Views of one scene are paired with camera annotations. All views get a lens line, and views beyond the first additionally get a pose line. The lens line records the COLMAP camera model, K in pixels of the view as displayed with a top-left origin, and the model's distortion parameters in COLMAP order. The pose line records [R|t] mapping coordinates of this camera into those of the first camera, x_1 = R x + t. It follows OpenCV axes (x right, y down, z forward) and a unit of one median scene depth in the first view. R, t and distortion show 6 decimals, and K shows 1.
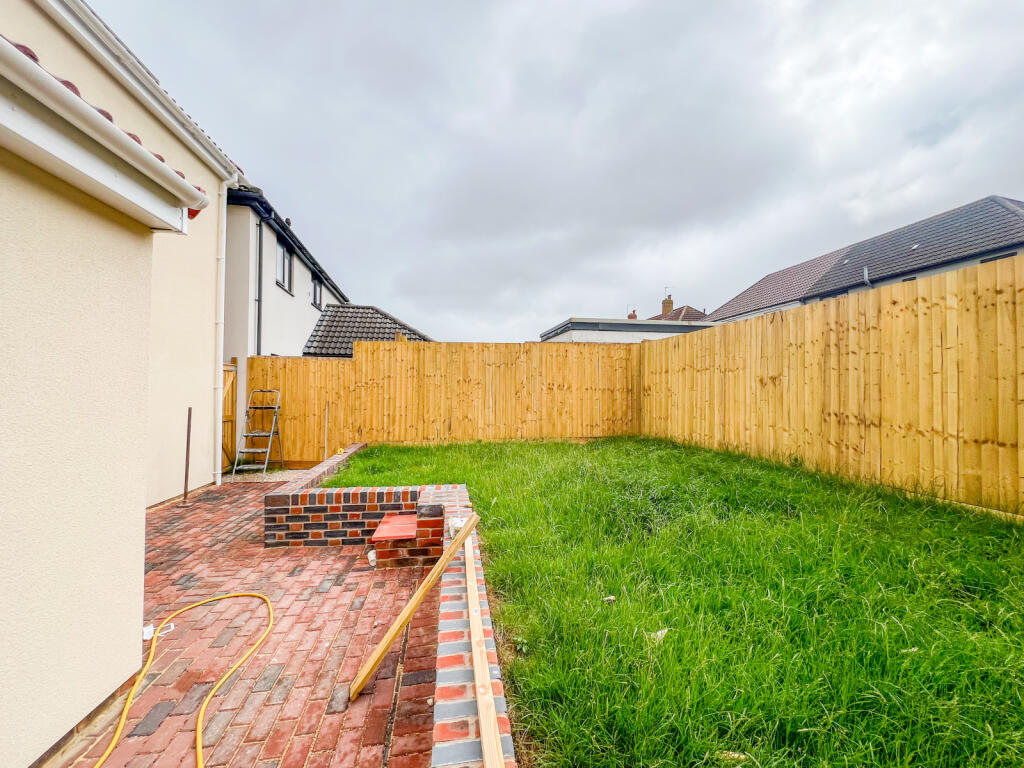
lens RADIAL K [[431.5, 0, 512.7], [0, 431.5, 380.4], [0, 0, 1]] dist [-0.005078, -0.000119]
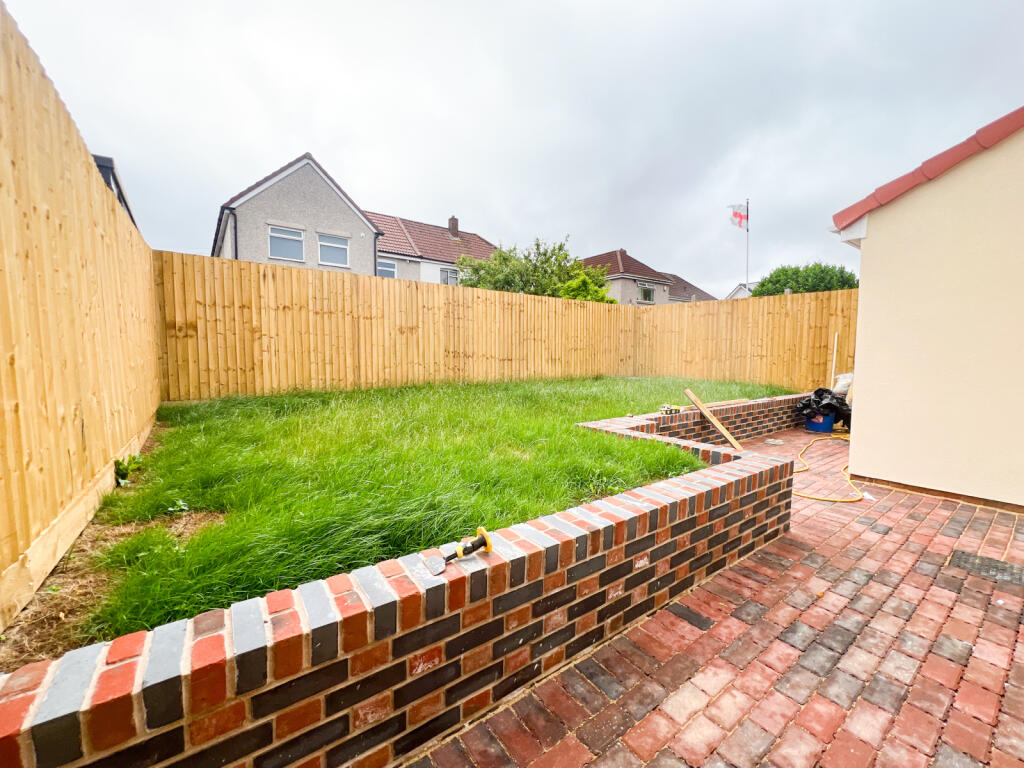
lens RADIAL K [[431.5, 0, 512.7], [0, 431.5, 380.4], [0, 0, 1]] dist [-0.005078, -0.000119]
pose [[-0.491617, -0.049392, 0.869409, -0.875685], [-0.022746, 0.998778, 0.043880, 0.107269], [-0.870514, 0.001796, -0.492140, 1.596441]]
